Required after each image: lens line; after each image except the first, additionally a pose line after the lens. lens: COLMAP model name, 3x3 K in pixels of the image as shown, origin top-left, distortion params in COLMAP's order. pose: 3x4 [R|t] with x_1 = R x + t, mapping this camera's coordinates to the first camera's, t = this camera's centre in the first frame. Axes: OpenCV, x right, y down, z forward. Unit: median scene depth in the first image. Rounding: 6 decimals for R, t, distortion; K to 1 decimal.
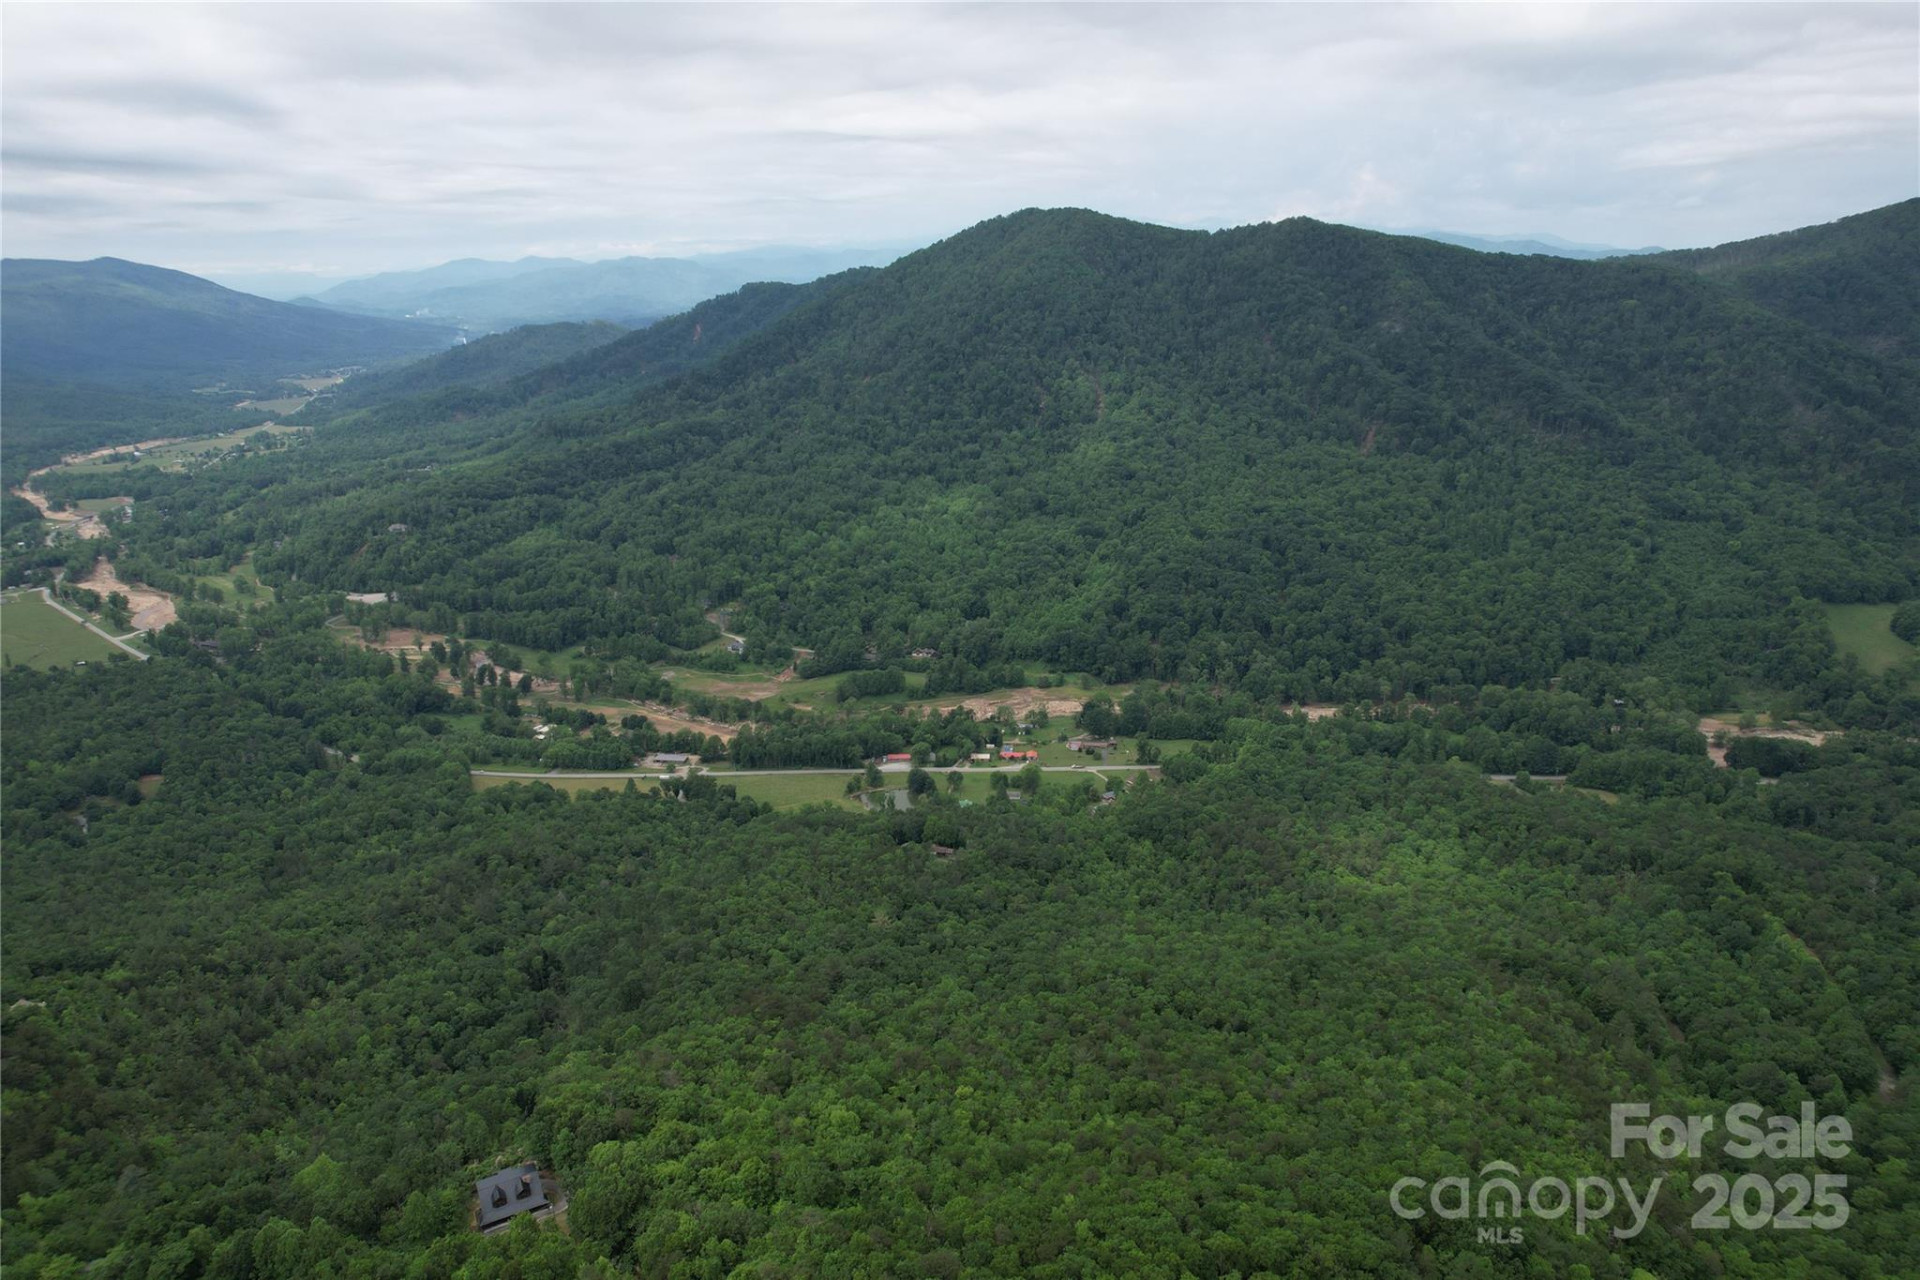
lens RADIAL K [[1226.2, 0, 960.2], [0, 1226.2, 632.3], [0, 0, 1]] dist [-0.073087, 0.066897]
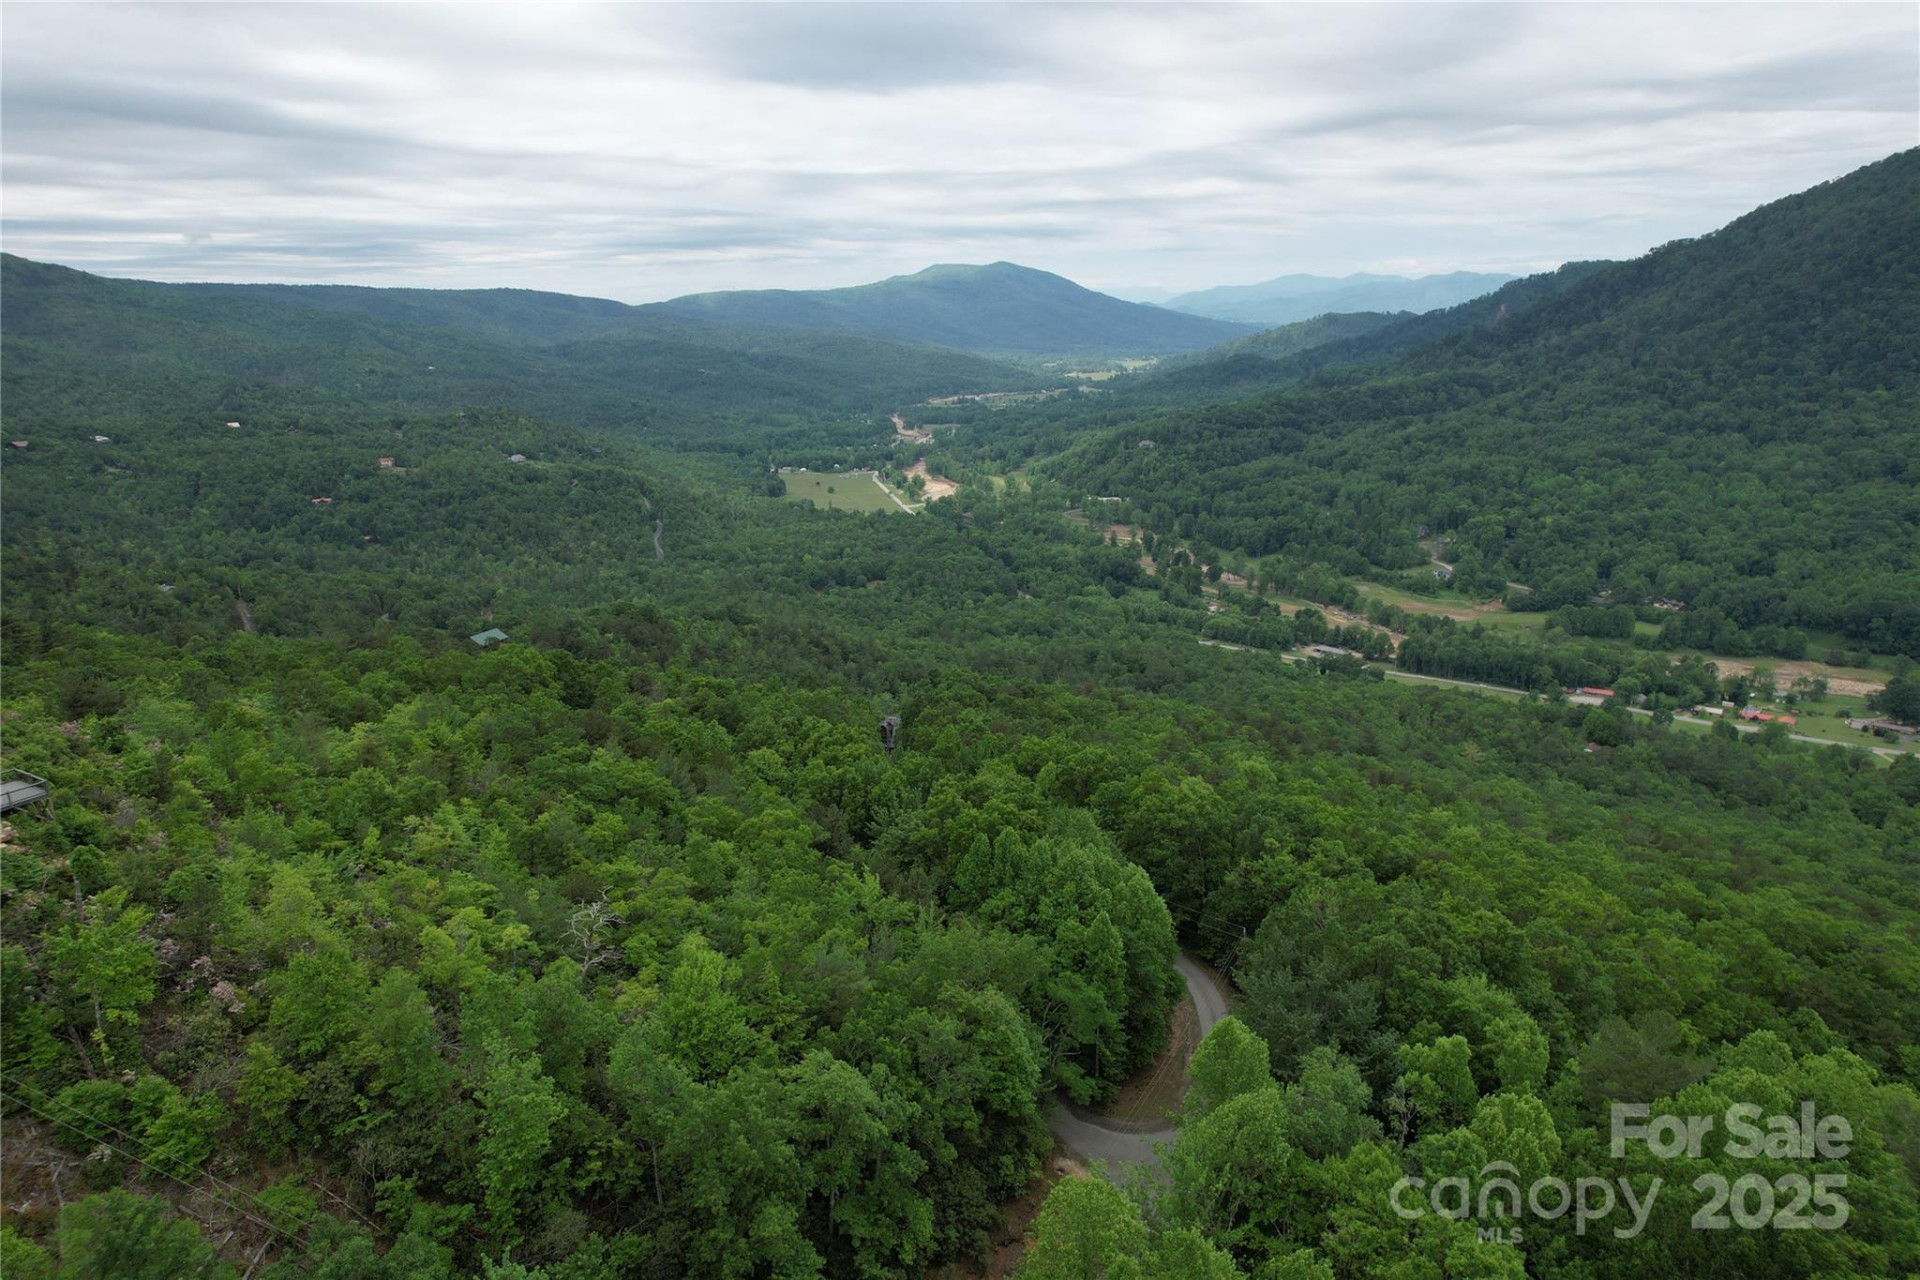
lens RADIAL K [[1226.2, 0, 960.2], [0, 1226.2, 632.3], [0, 0, 1]] dist [-0.073087, 0.066897]
pose [[0.804762, 0.161975, -0.571072, 0.044653], [-0.171817, 0.984430, 0.037090, 0.075302], [0.568188, 0.068271, 0.820062, 0.057056]]
